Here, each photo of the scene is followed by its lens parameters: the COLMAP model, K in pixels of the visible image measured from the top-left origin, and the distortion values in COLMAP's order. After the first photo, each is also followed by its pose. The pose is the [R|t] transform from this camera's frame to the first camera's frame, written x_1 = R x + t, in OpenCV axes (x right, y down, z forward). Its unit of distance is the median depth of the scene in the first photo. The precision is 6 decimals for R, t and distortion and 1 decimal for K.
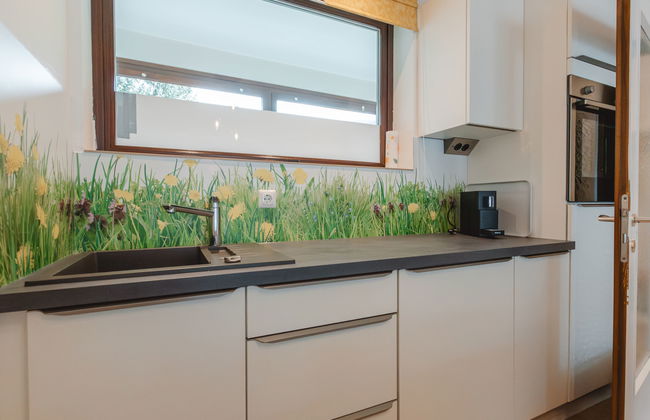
lens RADIAL K [[320.8, 0, 323.2], [0, 320.8, 212.1], [0, 0, 1]] dist [0.000668, -0.000079]
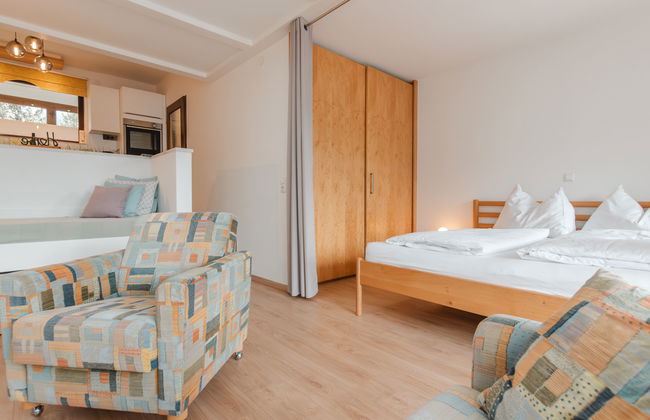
lens RADIAL K [[323.7, 0, 320.5], [0, 323.7, 214.9], [0, 0, 1]] dist [0.001770, 0.000049]
pose [[0.958874, -0.008871, 0.283693, 1.806560], [0.005039, 0.999886, 0.014235, 0.586863], [-0.283787, -0.012220, 0.958809, -2.980219]]
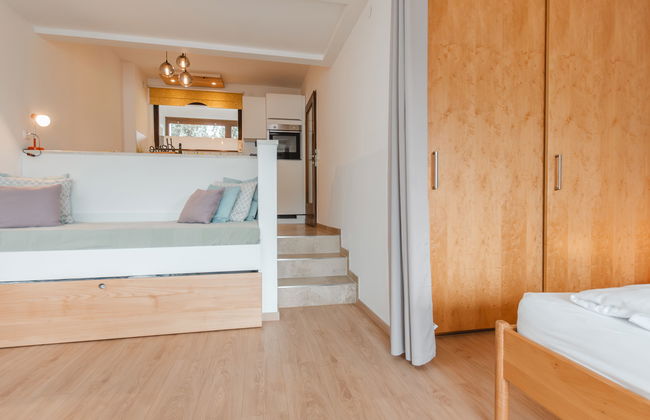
lens RADIAL K [[320.8, 0, 323.2], [0, 320.8, 212.1], [0, 0, 1]] dist [0.000668, -0.000079]
pose [[0.972324, 0.003357, -0.233611, 2.209026], [-0.003448, 0.999994, 0.000016, 0.562326], [0.233609, 0.000790, 0.972330, -2.337846]]
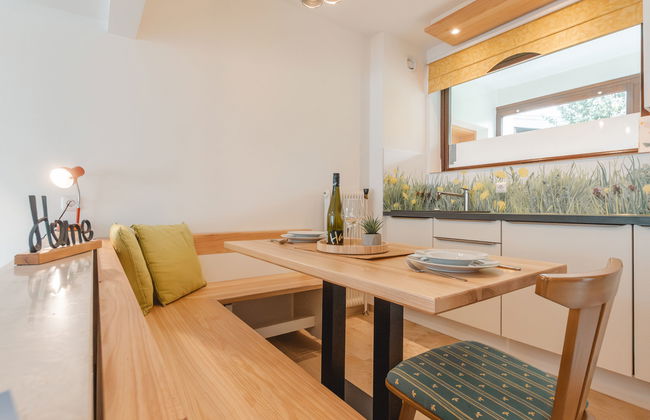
lens RADIAL K [[320.8, 0, 323.2], [0, 320.8, 212.1], [0, 0, 1]] dist [0.000668, -0.000079]
pose [[0.164818, 0.017664, -0.986166, 1.374671], [-0.030656, 0.999448, 0.012778, 0.098551], [0.985847, 0.028126, 0.165269, -0.249537]]
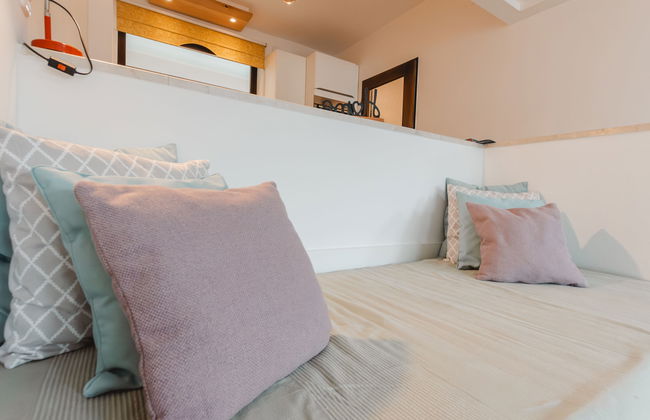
lens RADIAL K [[320.8, 0, 323.2], [0, 320.8, 212.1], [0, 0, 1]] dist [0.000668, -0.000079]
pose [[0.990169, 0.024644, 0.137687, 0.508633], [-0.026983, 0.999521, 0.015150, 0.453827], [-0.137248, -0.018716, 0.990360, -1.518183]]
